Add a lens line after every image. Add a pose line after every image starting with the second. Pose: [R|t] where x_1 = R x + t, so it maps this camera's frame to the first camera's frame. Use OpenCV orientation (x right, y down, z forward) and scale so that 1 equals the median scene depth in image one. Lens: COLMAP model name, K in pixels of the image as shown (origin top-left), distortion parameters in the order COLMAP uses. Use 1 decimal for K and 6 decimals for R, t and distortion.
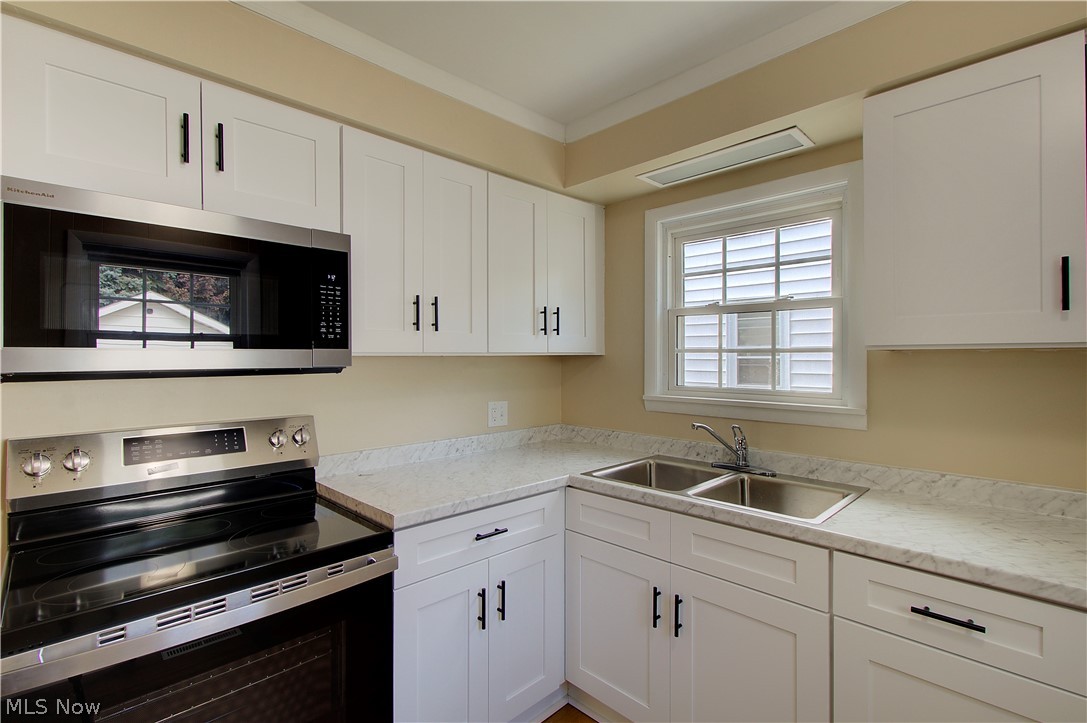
lens RADIAL K [[501.9, 0, 545.0], [0, 501.9, 361.7], [0, 0, 1]] dist [0.002184, 0.000350]
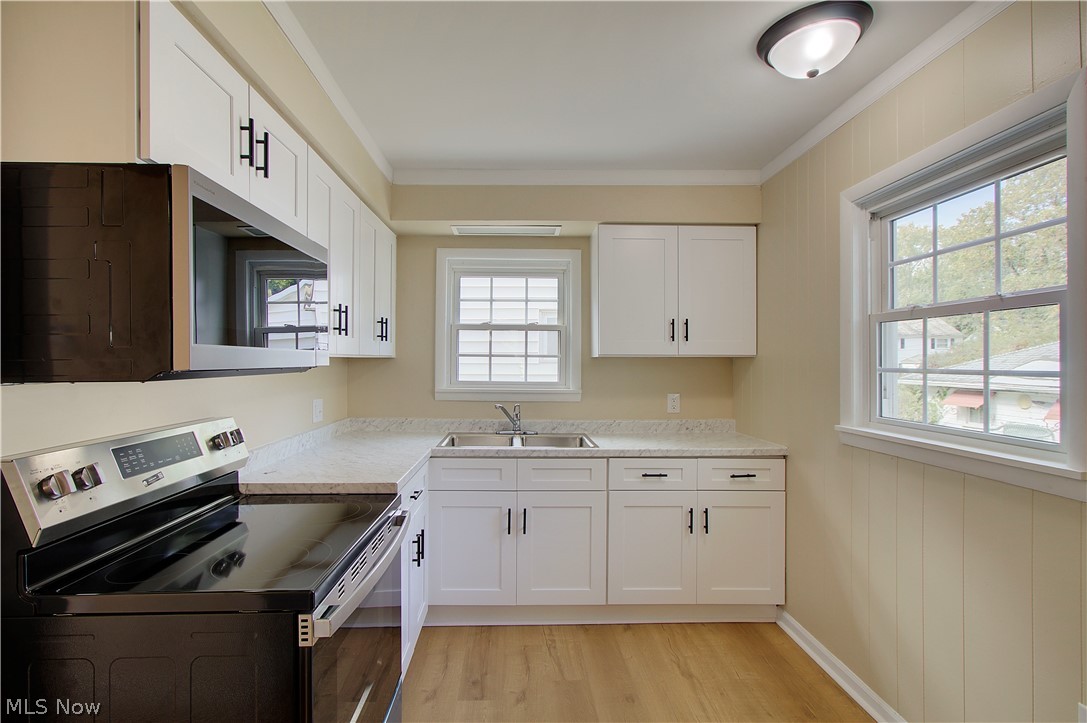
lens RADIAL K [[501.9, 0, 516.6], [0, 501.9, 362.7], [0, 0, 1]] dist [0.002184, 0.000350]
pose [[0.700048, 0.002213, 0.714093, -0.678162], [-0.000776, 0.999997, -0.002339, 0.002896], [-0.714096, 0.001083, 0.700047, -0.074958]]
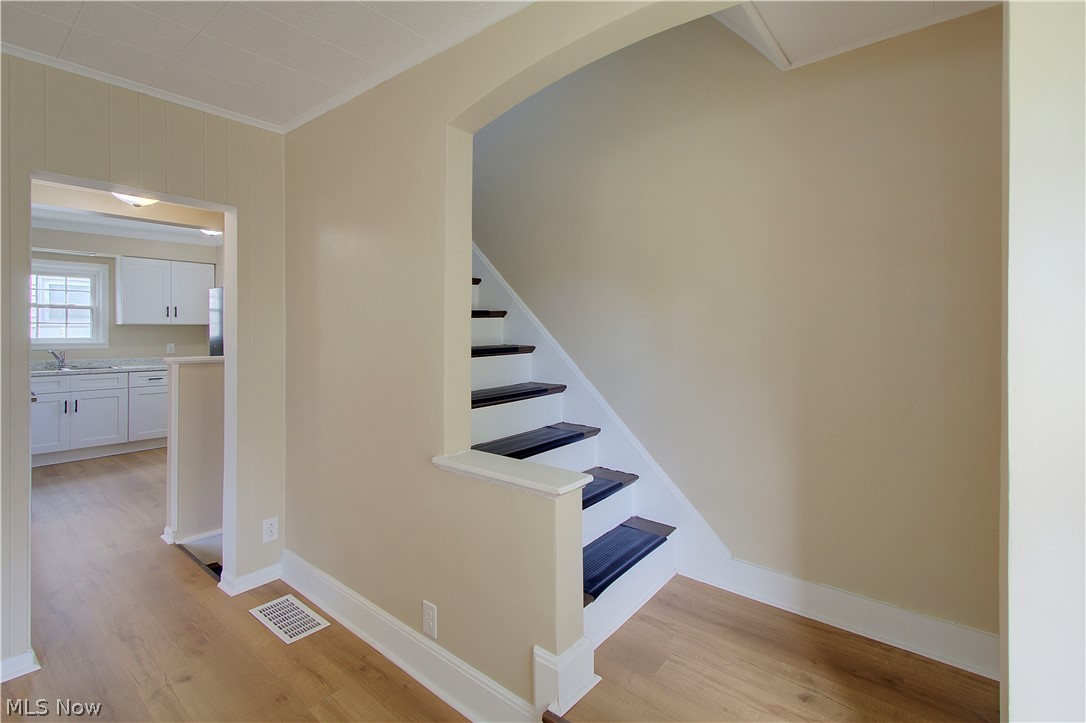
lens RADIAL K [[501.4, 0, 538.1], [0, 501.4, 333.0], [0, 0, 1]] dist [0.002184, 0.000350]
pose [[-0.100639, -0.010042, 0.994872, -2.454123], [-0.003244, 0.999947, 0.009765, -0.004370], [-0.994918, -0.002244, -0.100667, -1.229332]]
